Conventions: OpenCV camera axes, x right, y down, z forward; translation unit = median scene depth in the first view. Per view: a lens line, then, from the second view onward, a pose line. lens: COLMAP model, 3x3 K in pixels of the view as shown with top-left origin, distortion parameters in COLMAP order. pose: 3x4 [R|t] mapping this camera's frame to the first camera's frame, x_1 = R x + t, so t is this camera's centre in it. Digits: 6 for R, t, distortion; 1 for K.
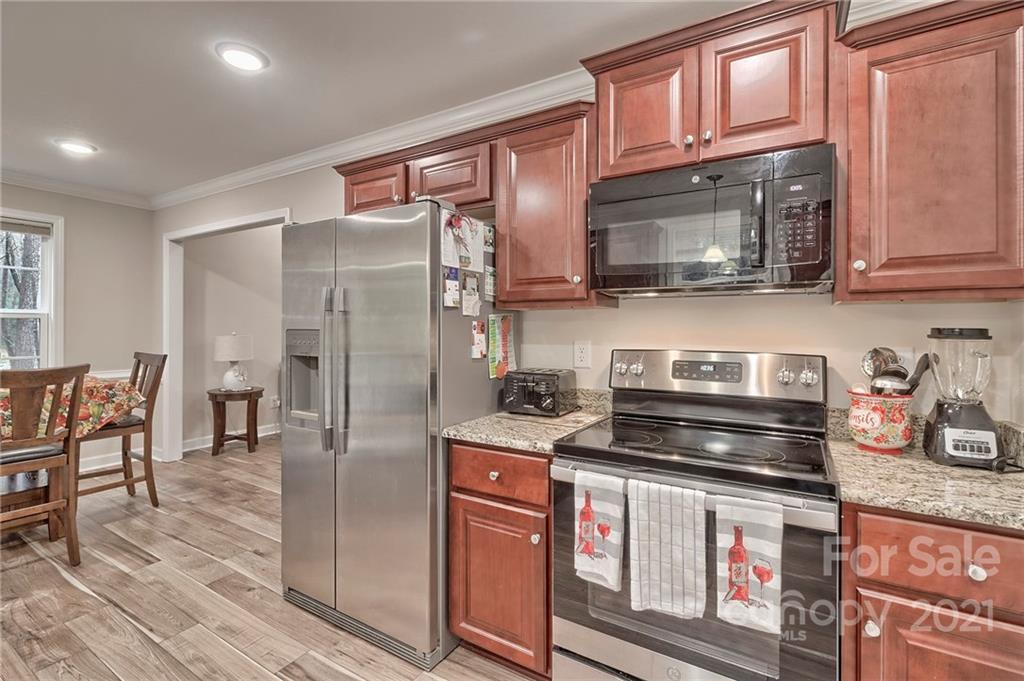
lens RADIAL K [[475.1, 0, 502.5], [0, 475.1, 322.6], [0, 0, 1]] dist [-0.000247, 0.000208]
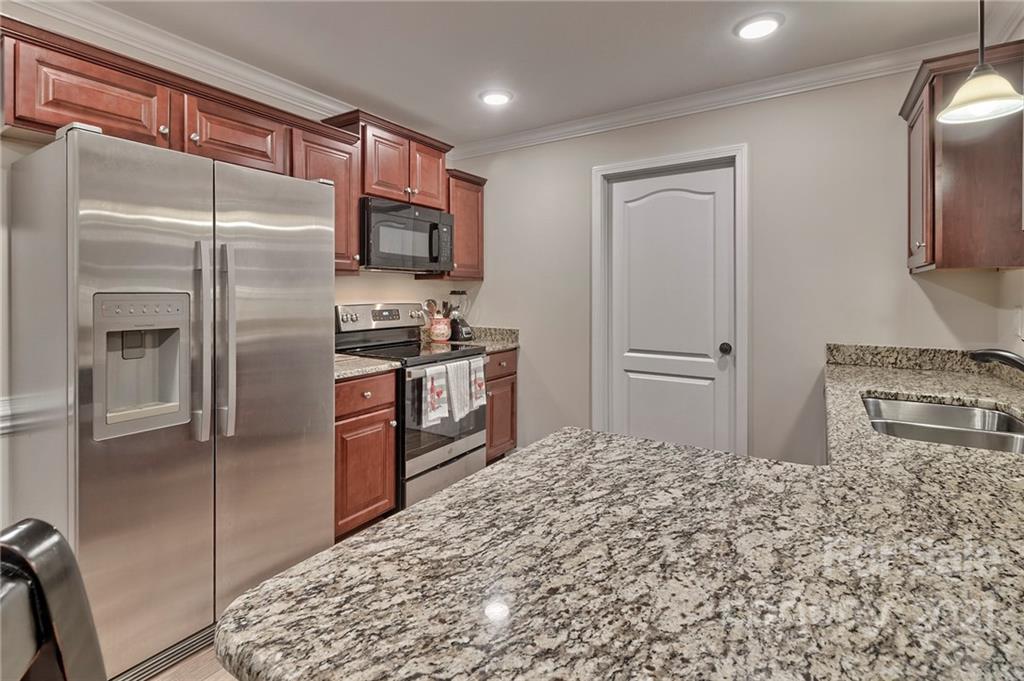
lens RADIAL K [[486.3, 0, 506.3], [0, 486.3, 301.0], [0, 0, 1]] dist [0.003176, 0.000294]
pose [[0.013100, -0.018940, 0.999735, -1.807797], [-0.009415, 0.999774, 0.019064, 0.015911], [-0.999870, -0.009662, 0.012919, 0.716273]]
